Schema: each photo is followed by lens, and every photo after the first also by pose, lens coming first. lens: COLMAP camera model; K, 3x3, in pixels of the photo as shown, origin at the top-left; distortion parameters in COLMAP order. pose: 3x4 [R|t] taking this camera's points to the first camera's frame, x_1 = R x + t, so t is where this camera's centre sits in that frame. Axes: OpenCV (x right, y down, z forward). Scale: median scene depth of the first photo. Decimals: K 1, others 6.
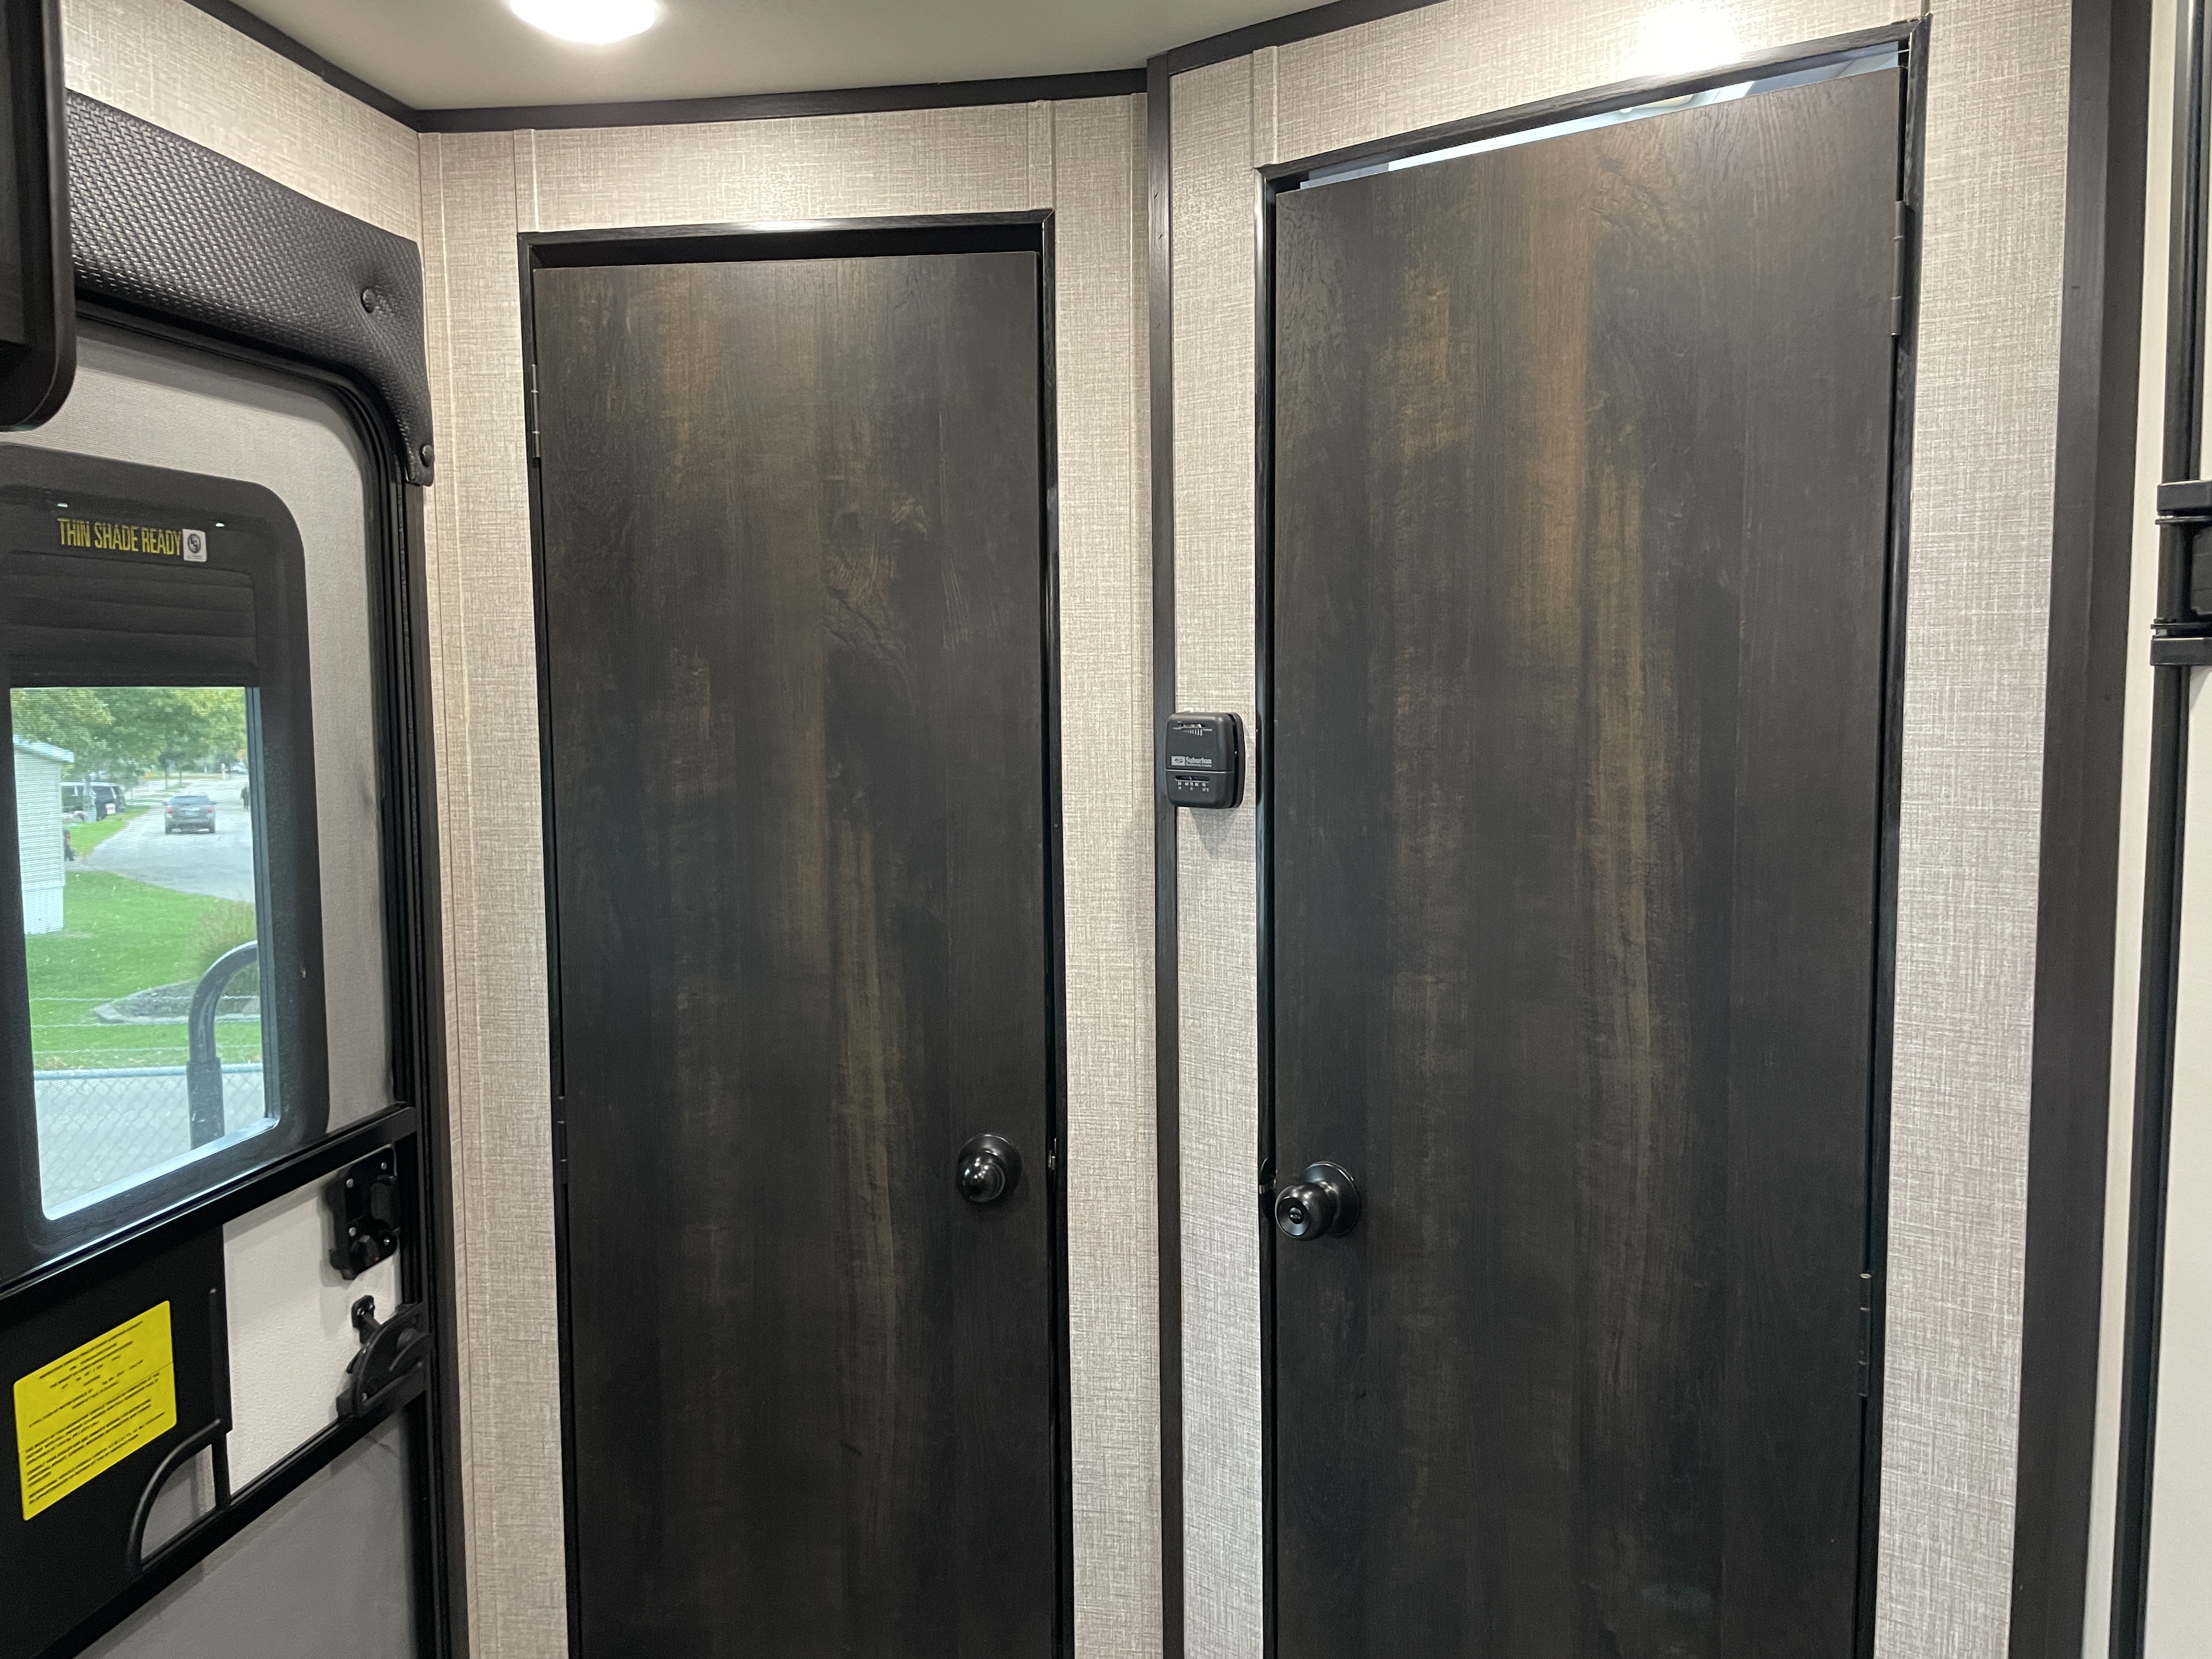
lens RADIAL K [[1667.7, 0, 1132.6], [0, 1667.7, 814.9], [0, 0, 1]] dist [0.094225, -0.128758]
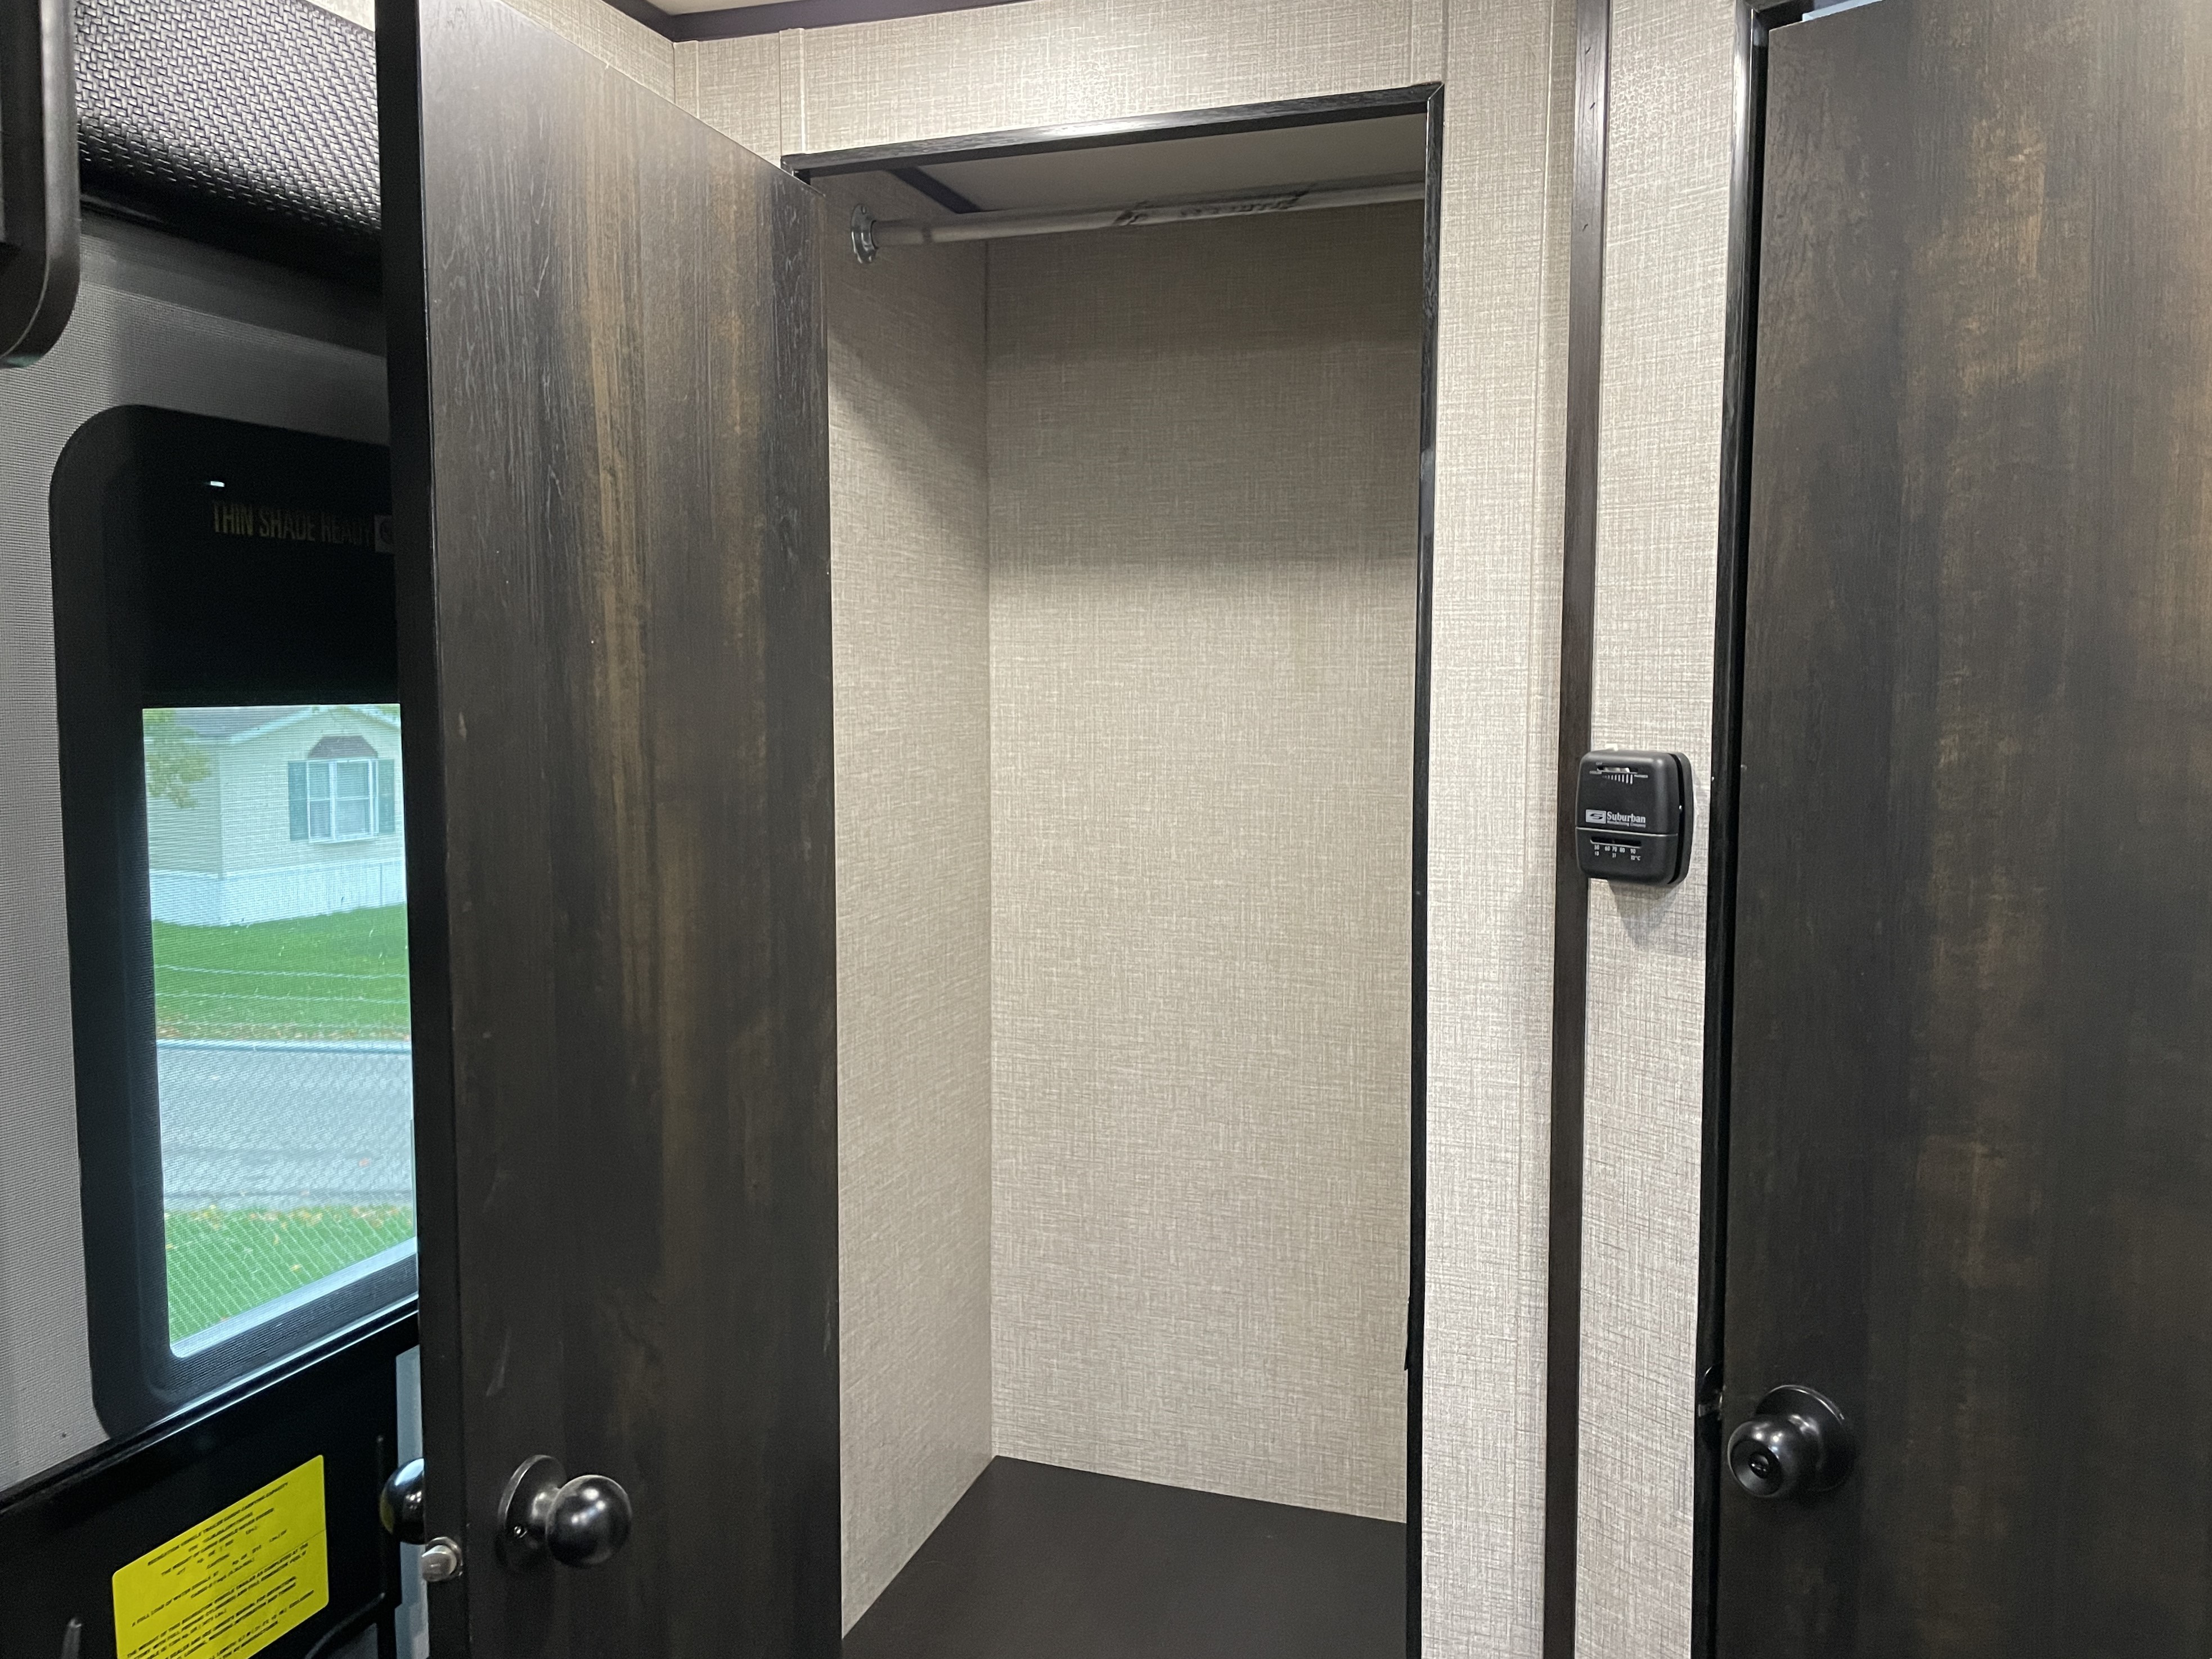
lens RADIAL K [[1689.3, 0, 1102.6], [0, 1689.3, 797.4], [0, 0, 1]] dist [0.072457, -0.090231]
pose [[0.979649, 0.025070, -0.199149, -0.036771], [-0.026138, 0.999655, -0.002735, -0.033350], [0.199011, 0.007885, 0.979965, 0.226470]]
